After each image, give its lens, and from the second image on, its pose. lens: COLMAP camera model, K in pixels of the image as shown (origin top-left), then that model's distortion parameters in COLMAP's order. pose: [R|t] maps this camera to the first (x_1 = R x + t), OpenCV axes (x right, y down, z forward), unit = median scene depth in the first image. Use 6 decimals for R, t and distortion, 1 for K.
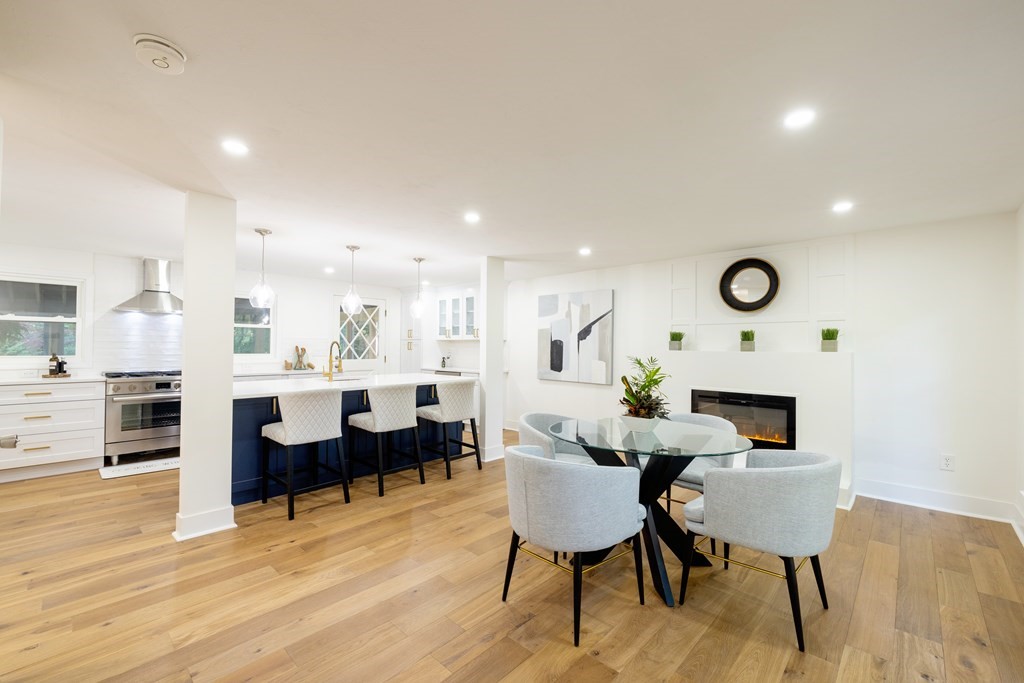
lens RADIAL K [[428.5, 0, 502.3], [0, 428.5, 342.6], [0, 0, 1]] dist [0.001002, 0.000329]
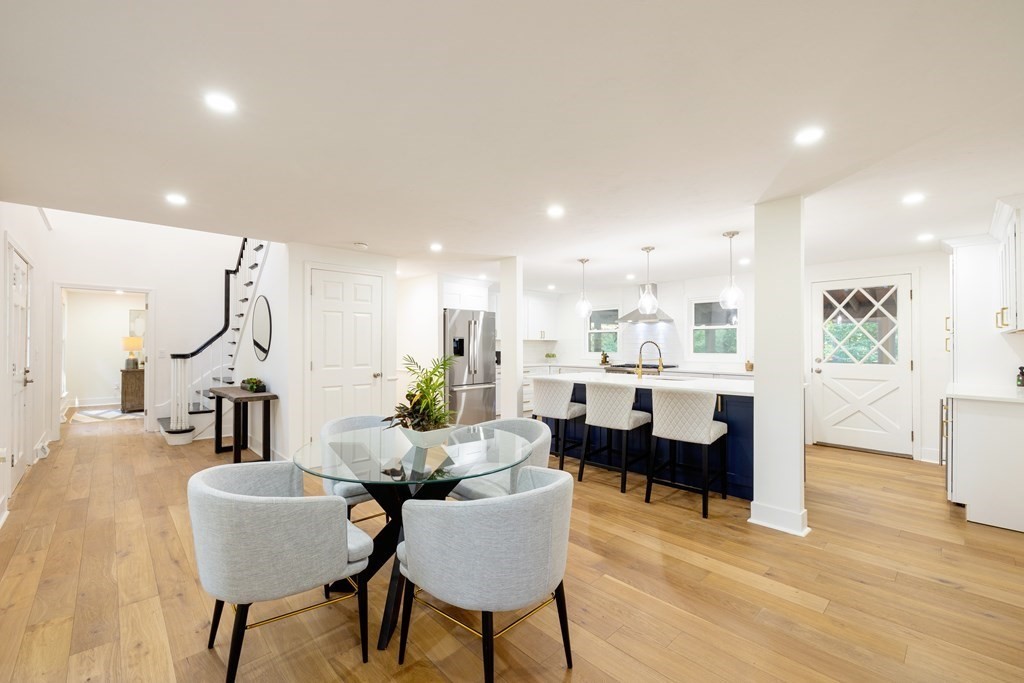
lens RADIAL K [[427.5, 0, 506.1], [0, 427.5, 341.7], [0, 0, 1]] dist [-0.000997, 0.000432]
pose [[-0.054443, -0.014591, -0.998410, 0.534317], [0.008810, 0.999847, -0.015092, 0.008849], [0.998478, -0.009617, -0.054306, 0.561159]]
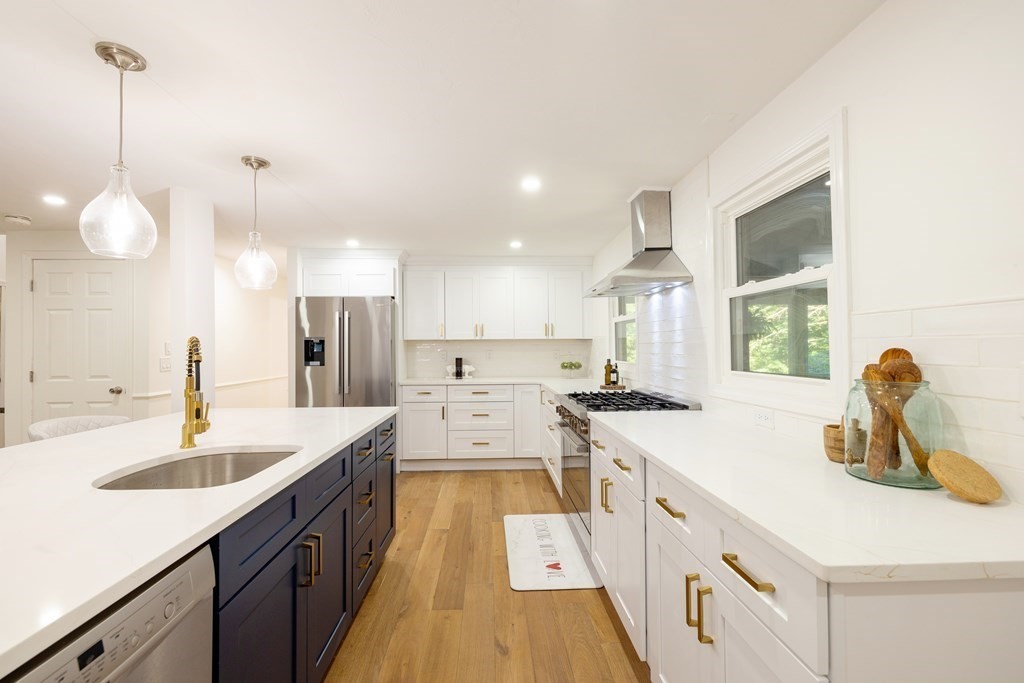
lens RADIAL K [[427.5, 0, 506.1], [0, 427.5, 341.7], [0, 0, 1]] dist [-0.000997, 0.000432]
pose [[-0.693161, -0.010539, -0.720705, -0.252923], [0.010098, 0.999653, -0.024329, 0.008137], [0.720712, -0.024142, -0.692814, 1.131124]]
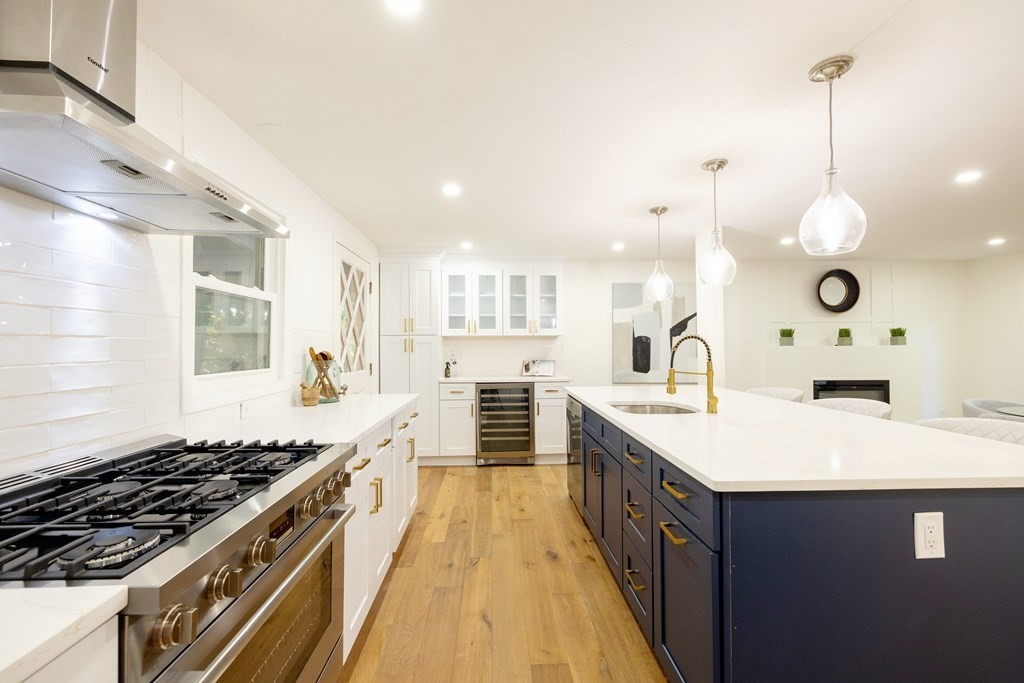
lens RADIAL K [[427.5, 0, 506.1], [0, 427.5, 341.7], [0, 0, 1]] dist [-0.000997, 0.000432]
pose [[0.699297, -0.003897, 0.714820, -0.730395], [0.004049, 0.999991, 0.001490, 0.002710], [-0.714819, 0.001852, 0.699307, 0.635128]]
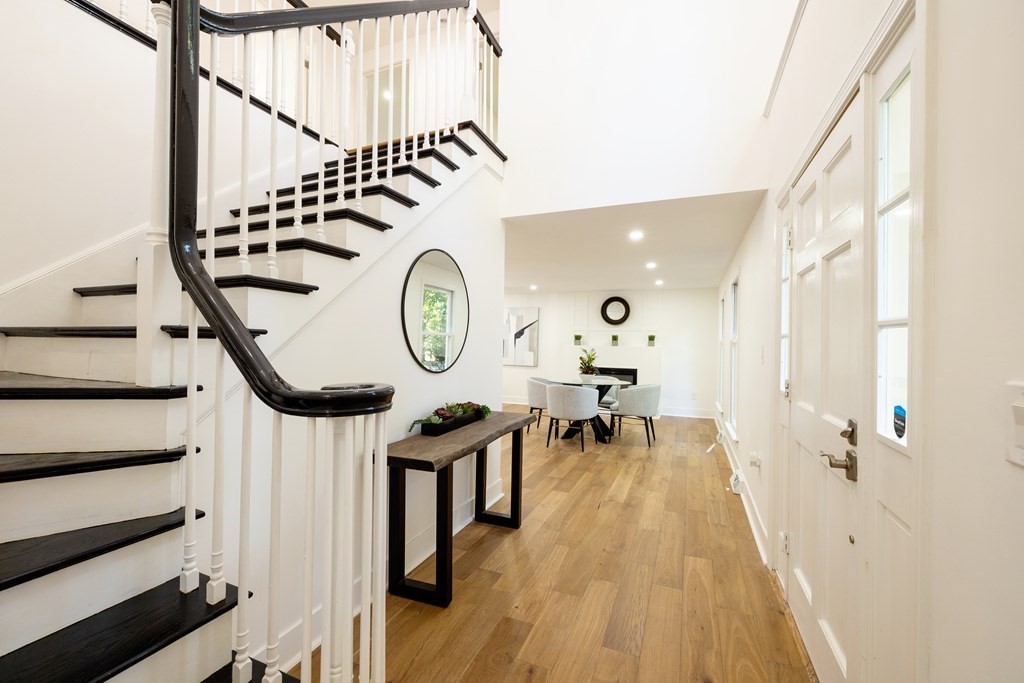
lens RADIAL K [[428.5, 0, 502.3], [0, 428.5, 342.6], [0, 0, 1]] dist [0.001002, 0.000329]
pose [[0.938465, 0.006775, 0.345307, -0.413879], [-0.011505, 0.999866, 0.011651, -0.008416], [-0.345182, -0.014907, 0.938417, -0.456466]]
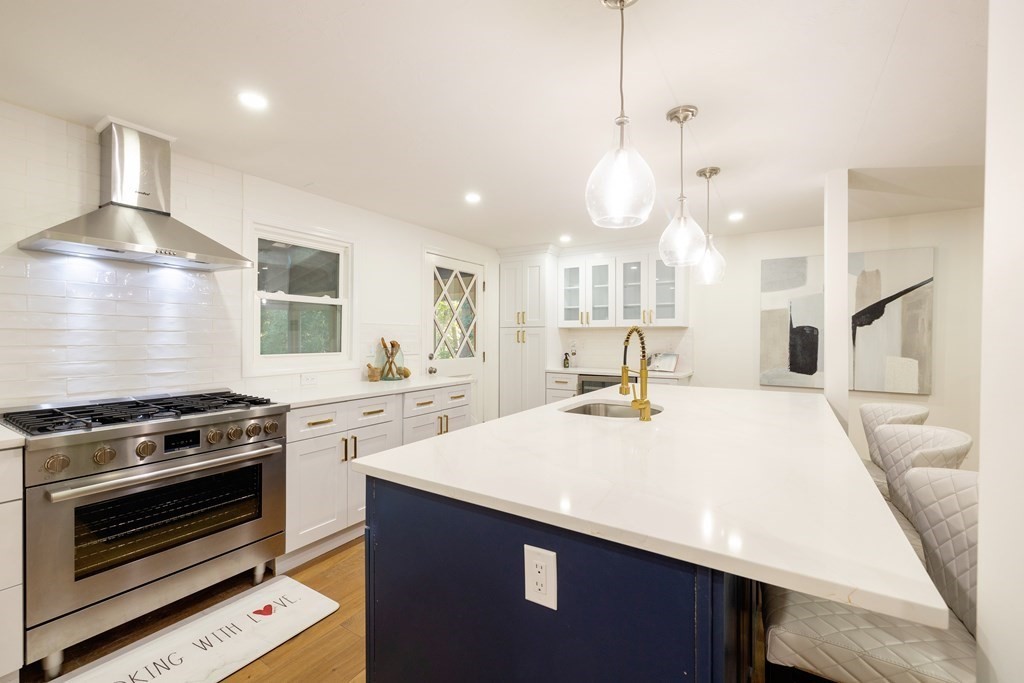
lens RADIAL K [[427.5, 0, 506.1], [0, 427.5, 341.7], [0, 0, 1]] dist [-0.000997, 0.000432]
pose [[0.982380, -0.007603, 0.186737, -0.479506], [0.003626, 0.999759, 0.021629, 0.001713], [-0.186857, -0.020571, 0.982172, 0.470214]]
